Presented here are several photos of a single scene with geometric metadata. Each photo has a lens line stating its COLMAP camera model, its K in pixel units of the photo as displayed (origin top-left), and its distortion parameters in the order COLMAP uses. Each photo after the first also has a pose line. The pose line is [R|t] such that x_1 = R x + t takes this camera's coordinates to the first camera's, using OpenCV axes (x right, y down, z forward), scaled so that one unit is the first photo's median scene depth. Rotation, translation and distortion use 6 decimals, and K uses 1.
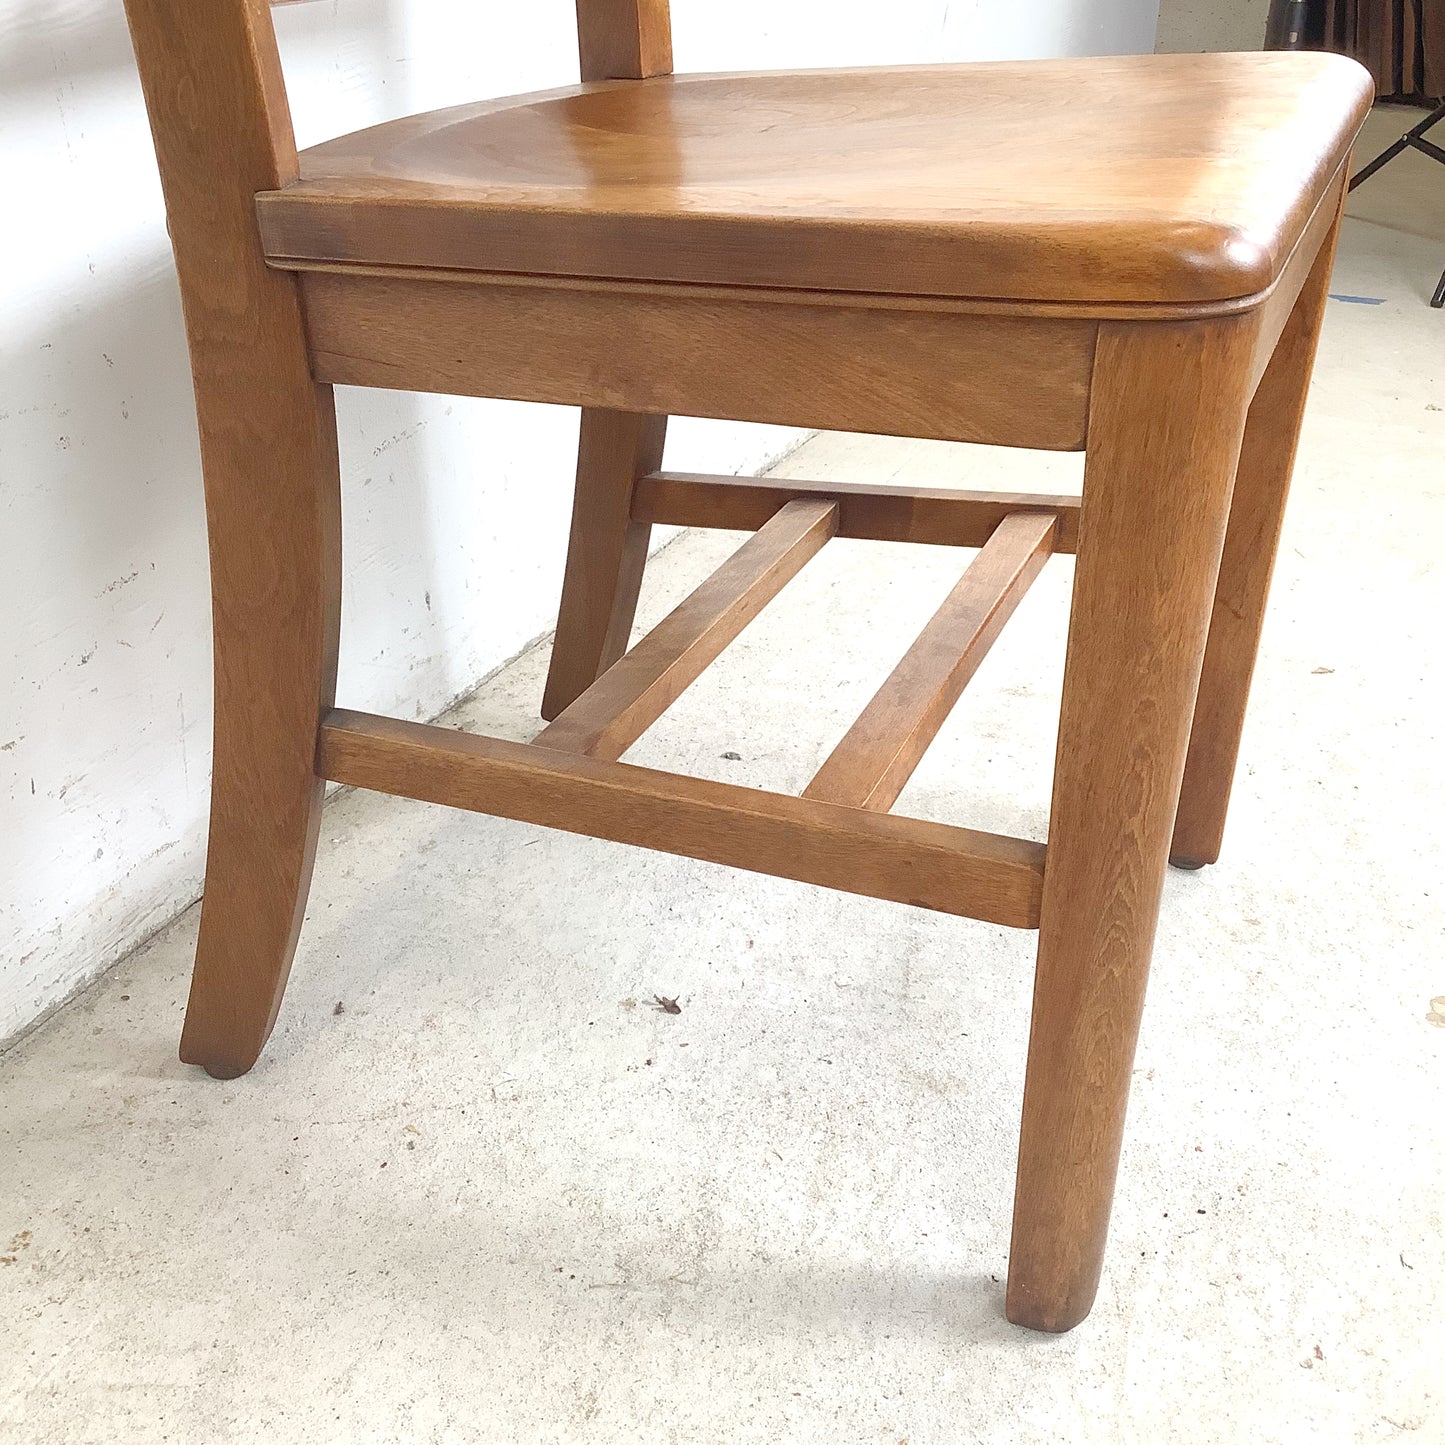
lens RADIAL K [[1770.9, 0, 722.6], [0, 1770.9, 705.4], [0, 0, 1]] dist [0.065519, 0.000000]
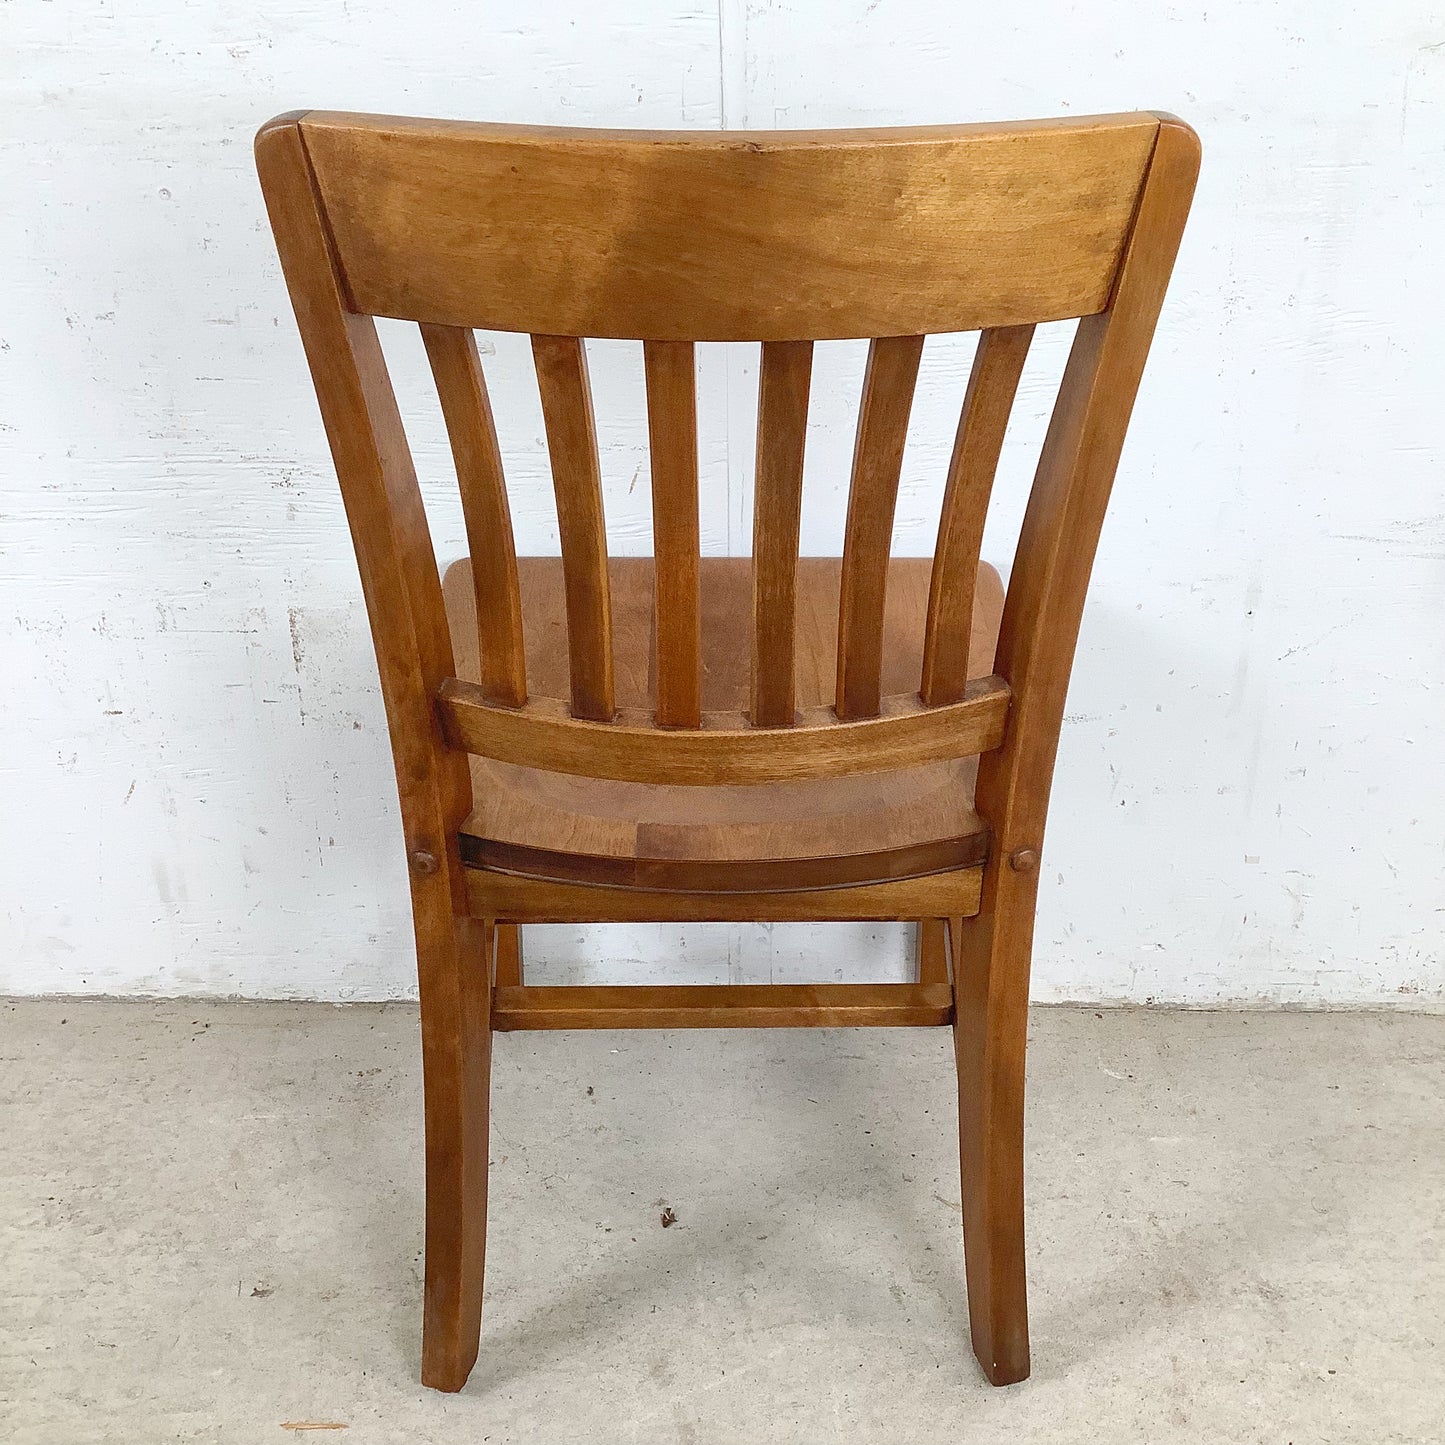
lens RADIAL K [[1770.9, 0, 714.8], [0, 1770.9, 715.6], [0, 0, 1]] dist [0.065519, 0.000000]
pose [[0.372463, 0.400501, -0.837180, 1.201469], [-0.394432, 0.884874, 0.247834, -0.667442], [0.840056, 0.237902, 0.487553, 0.221274]]
